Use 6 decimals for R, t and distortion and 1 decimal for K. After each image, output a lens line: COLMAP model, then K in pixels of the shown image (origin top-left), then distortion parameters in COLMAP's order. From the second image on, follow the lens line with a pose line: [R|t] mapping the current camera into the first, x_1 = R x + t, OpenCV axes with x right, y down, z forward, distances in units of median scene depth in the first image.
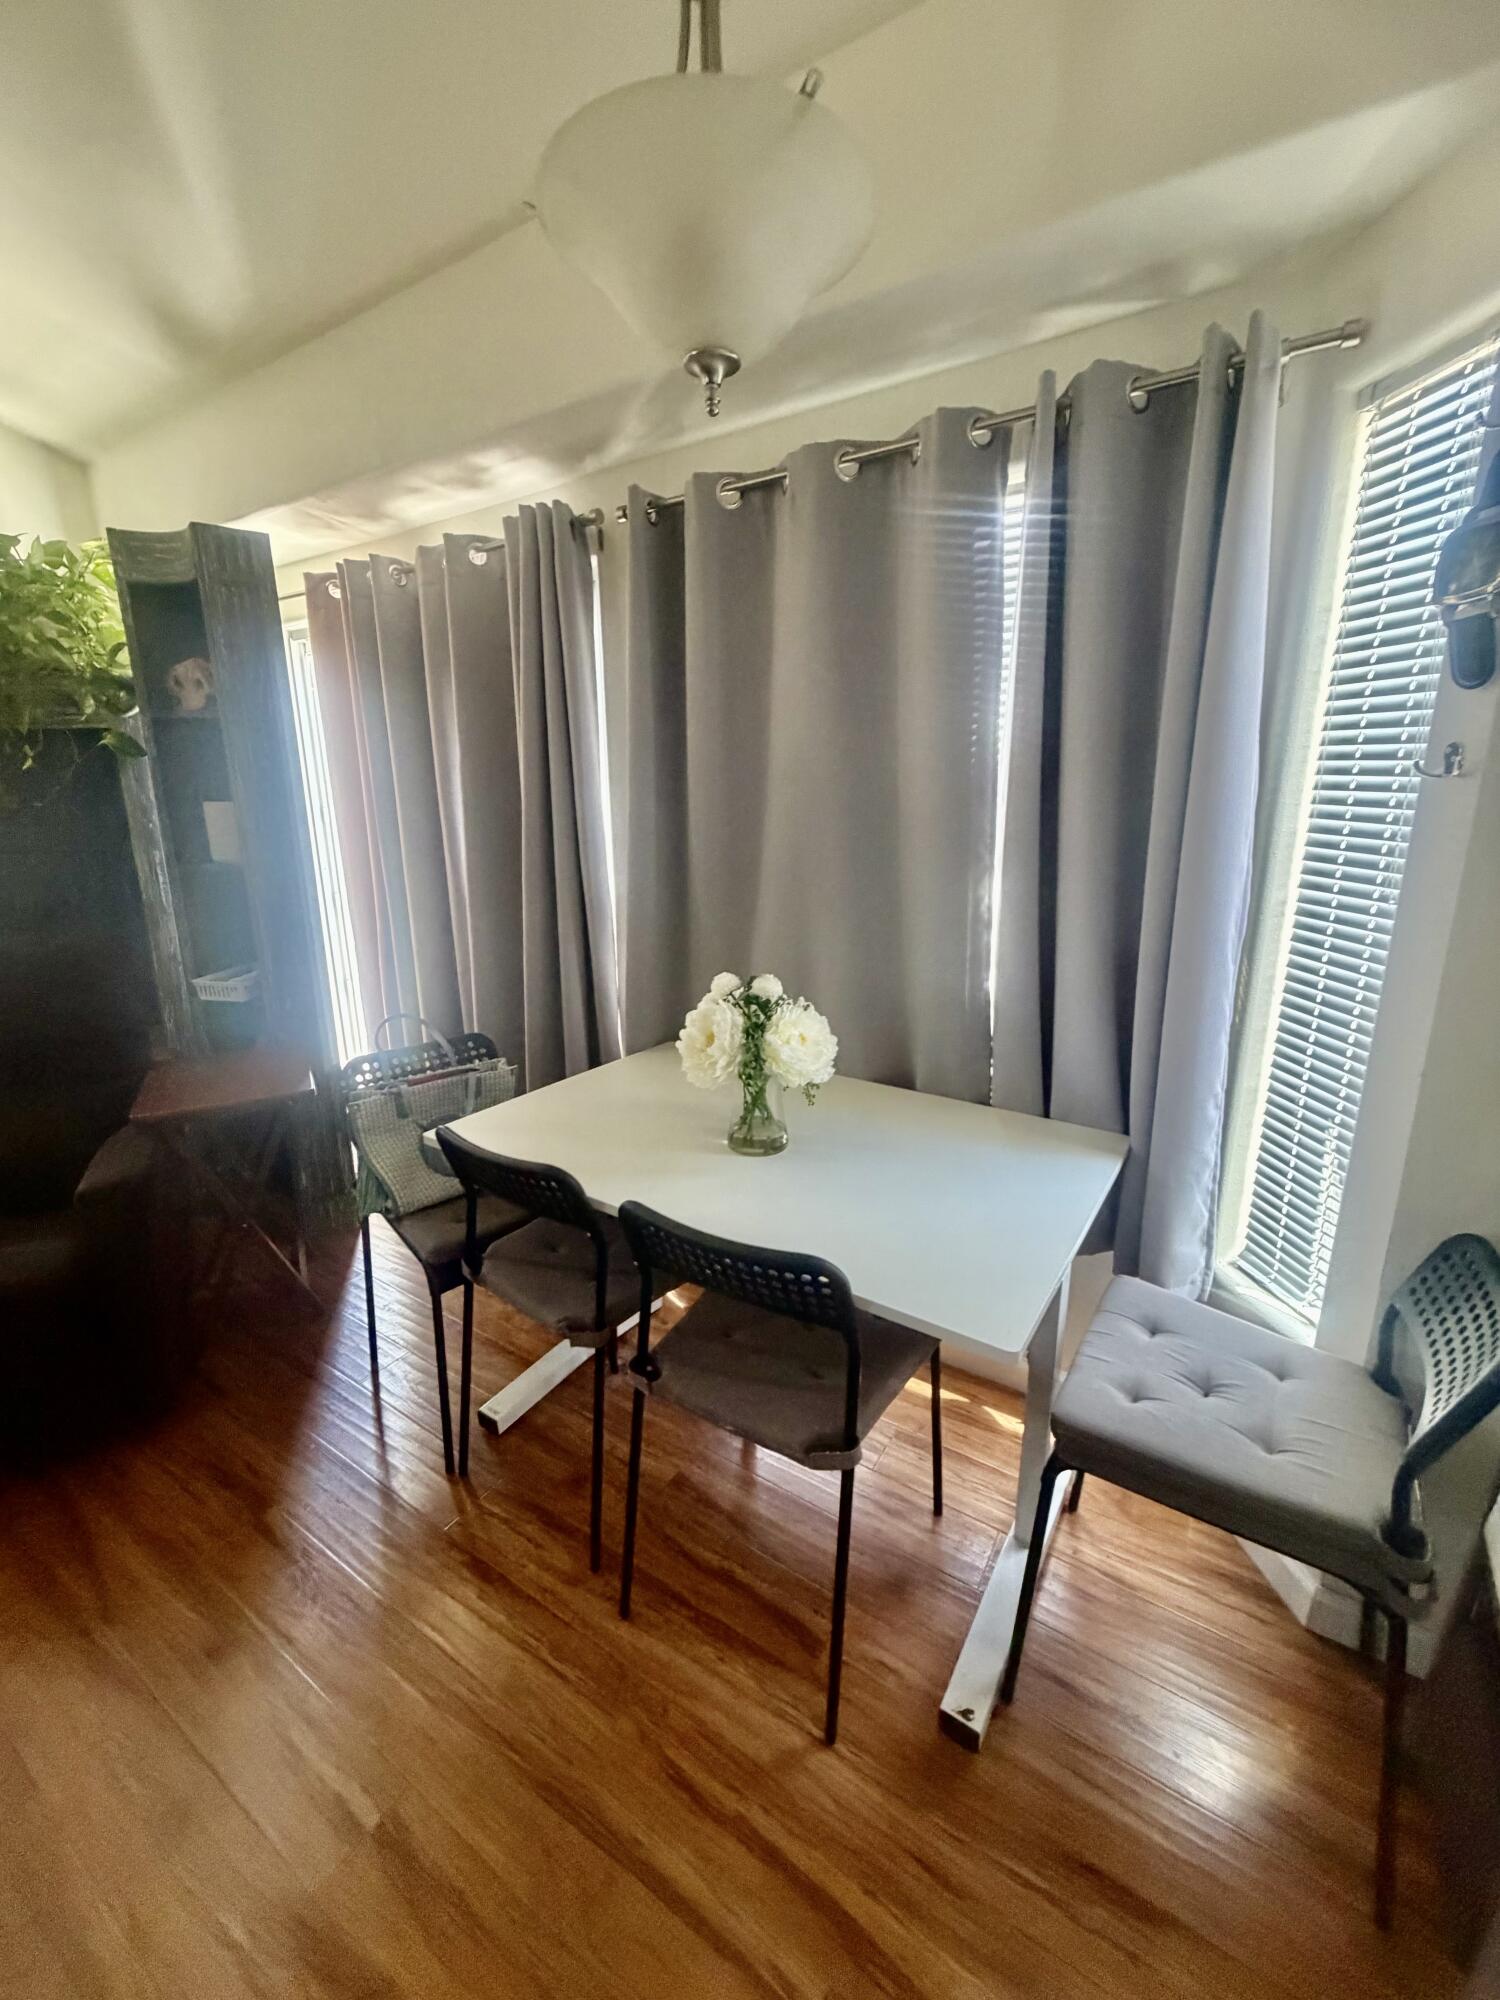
lens RADIAL K [[801.6, 0, 757.8], [0, 801.6, 993.8], [0, 0, 1]] dist [-0.000452, 0.000408]
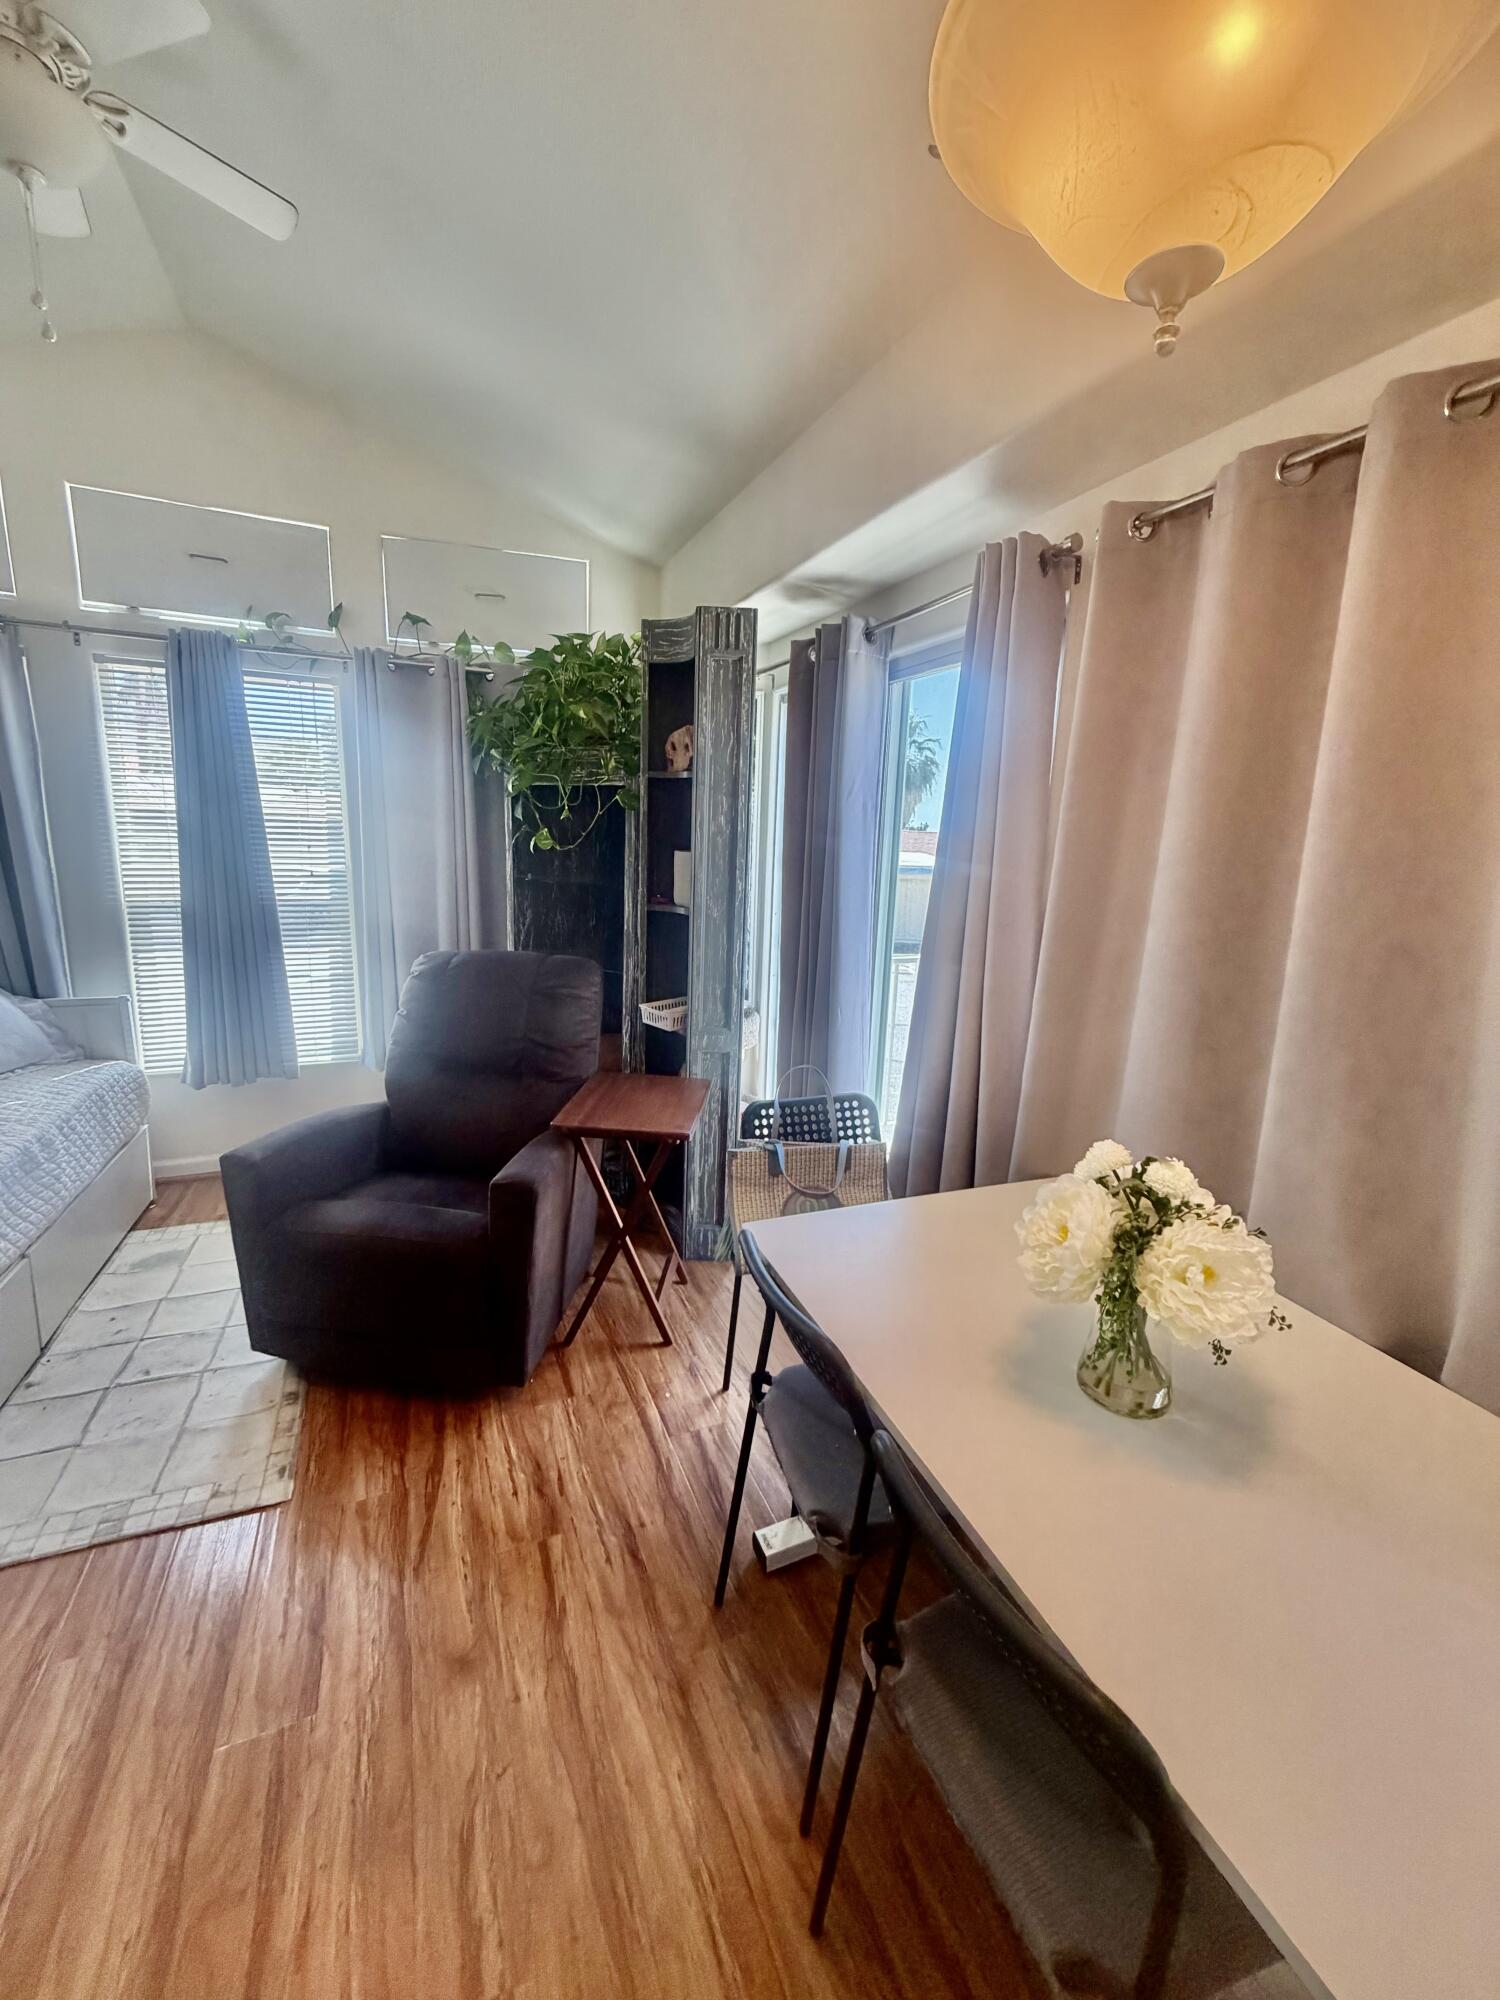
lens RADIAL K [[801.6, 0, 741.8], [0, 801.6, 1003.4], [0, 0, 1]] dist [-0.000452, 0.000408]
pose [[0.821606, 0.154549, -0.548706, 0.051151], [-0.173194, 0.984723, 0.018026, -0.084945], [0.543109, 0.080223, 0.835821, 0.164591]]
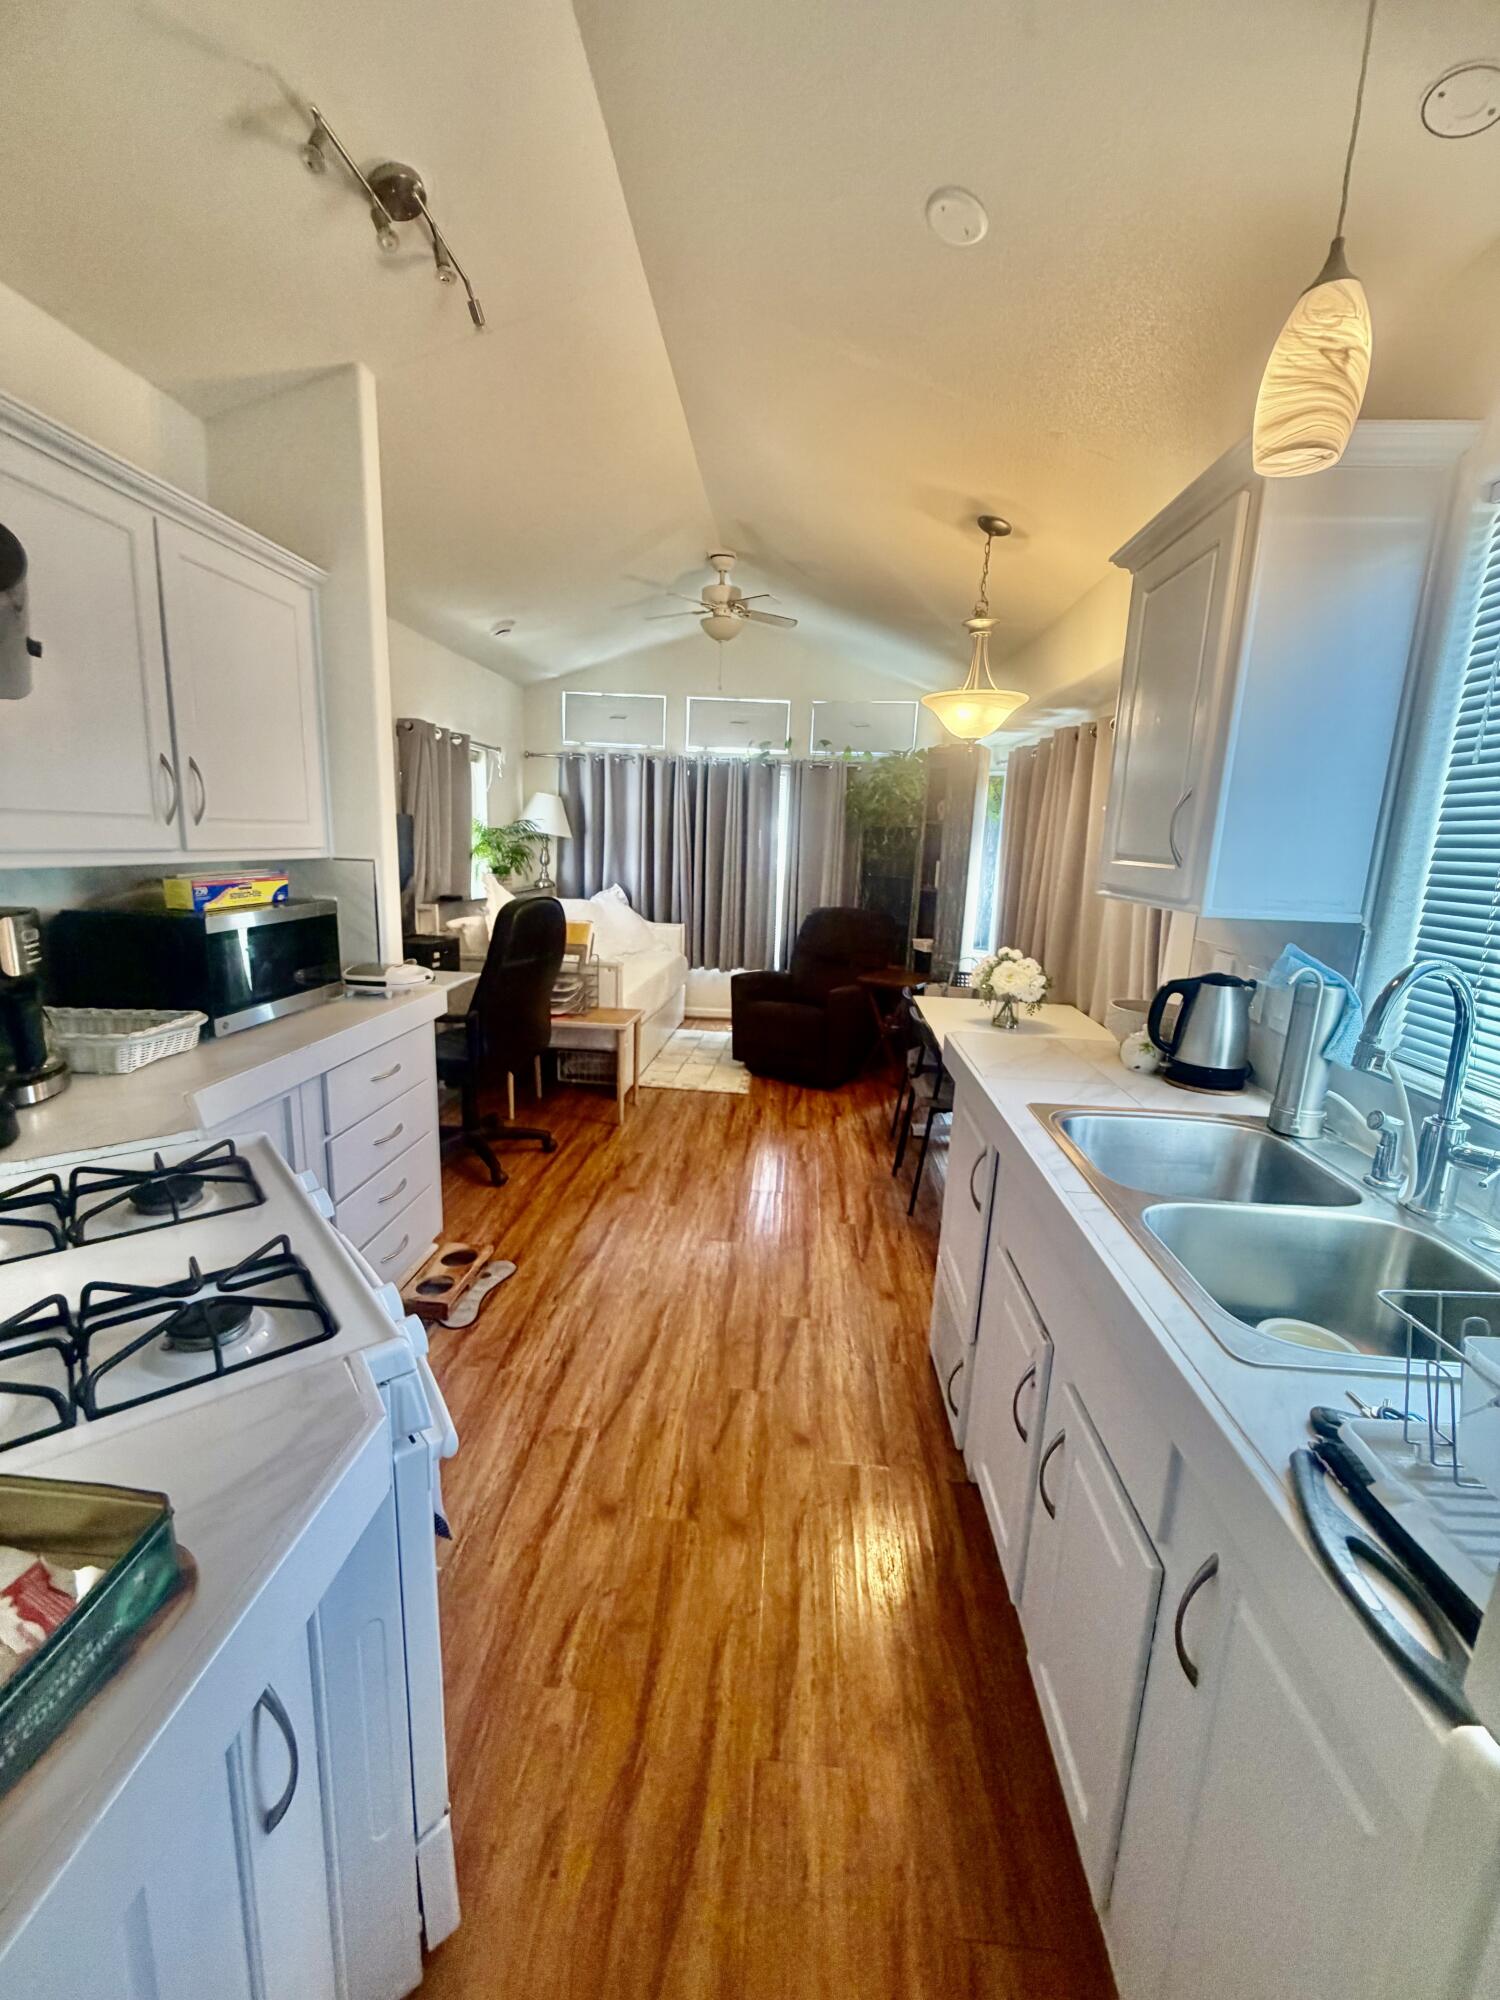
lens RADIAL K [[801.6, 0, 754.4], [0, 801.6, 990.4], [0, 0, 1]] dist [-0.000452, 0.000408]
pose [[0.492263, 0.199609, -0.847251, 1.361531], [-0.246823, 0.965410, 0.084039, 0.062981], [0.834719, 0.167752, 0.524503, -0.711910]]
